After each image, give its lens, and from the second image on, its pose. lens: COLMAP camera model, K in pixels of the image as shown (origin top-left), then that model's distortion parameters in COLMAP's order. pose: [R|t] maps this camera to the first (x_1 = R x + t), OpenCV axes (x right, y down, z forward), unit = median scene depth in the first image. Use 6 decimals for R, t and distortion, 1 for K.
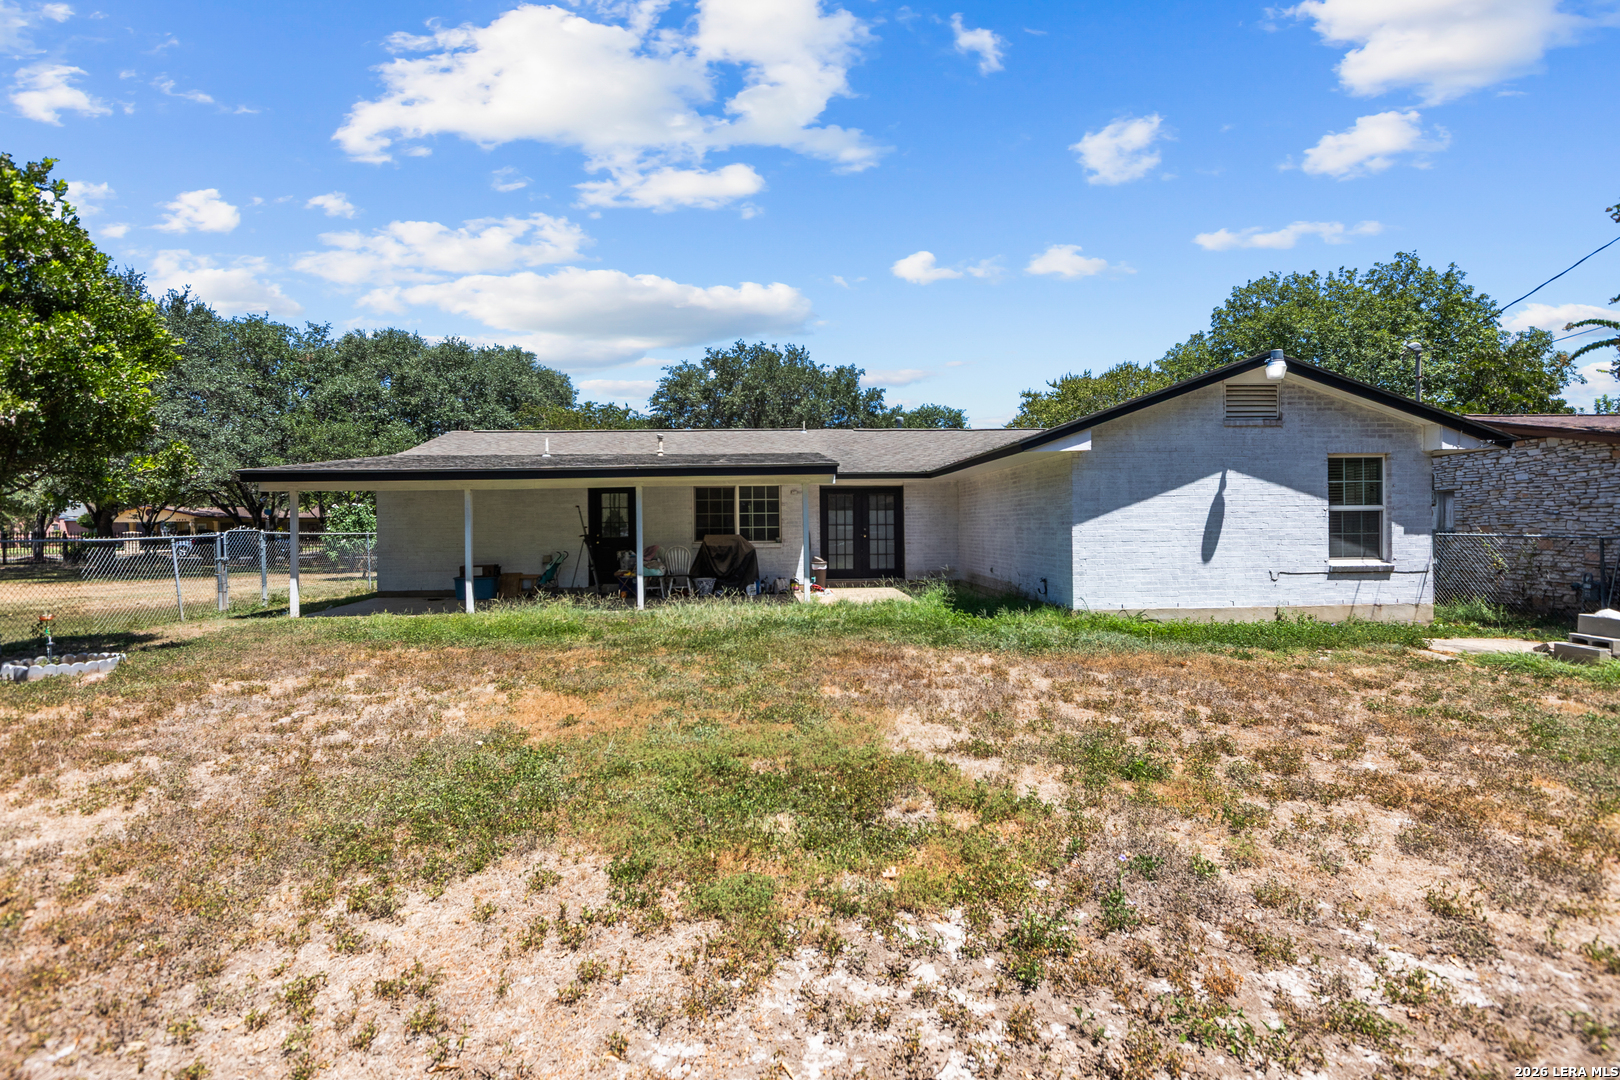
lens RADIAL K [[734.5, 0, 816.8], [0, 734.5, 523.0], [0, 0, 1]] dist [0.000880, 0.000013]
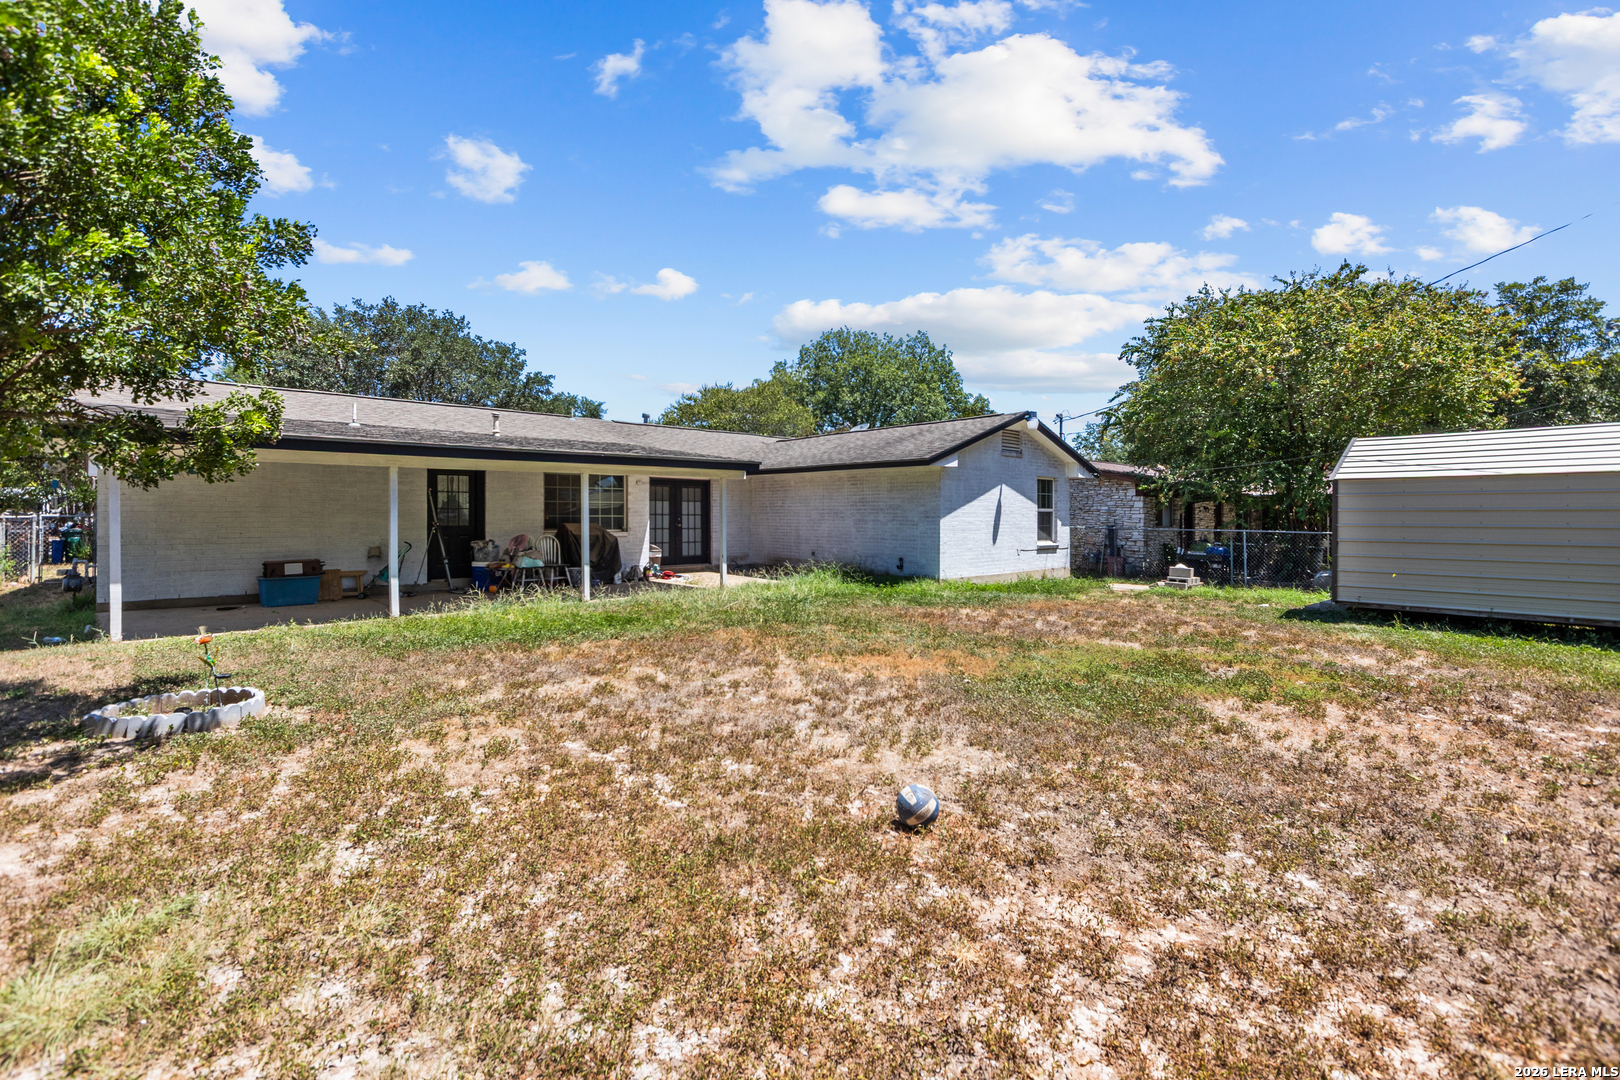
lens RADIAL K [[734.5, 0, 816.8], [0, 734.5, 523.0], [0, 0, 1]] dist [0.000880, 0.000013]
pose [[0.773675, 0.008286, 0.633528, -0.495090], [-0.016308, 0.999844, 0.006839, 0.003987], [-0.633372, -0.015623, 0.773690, 0.036008]]
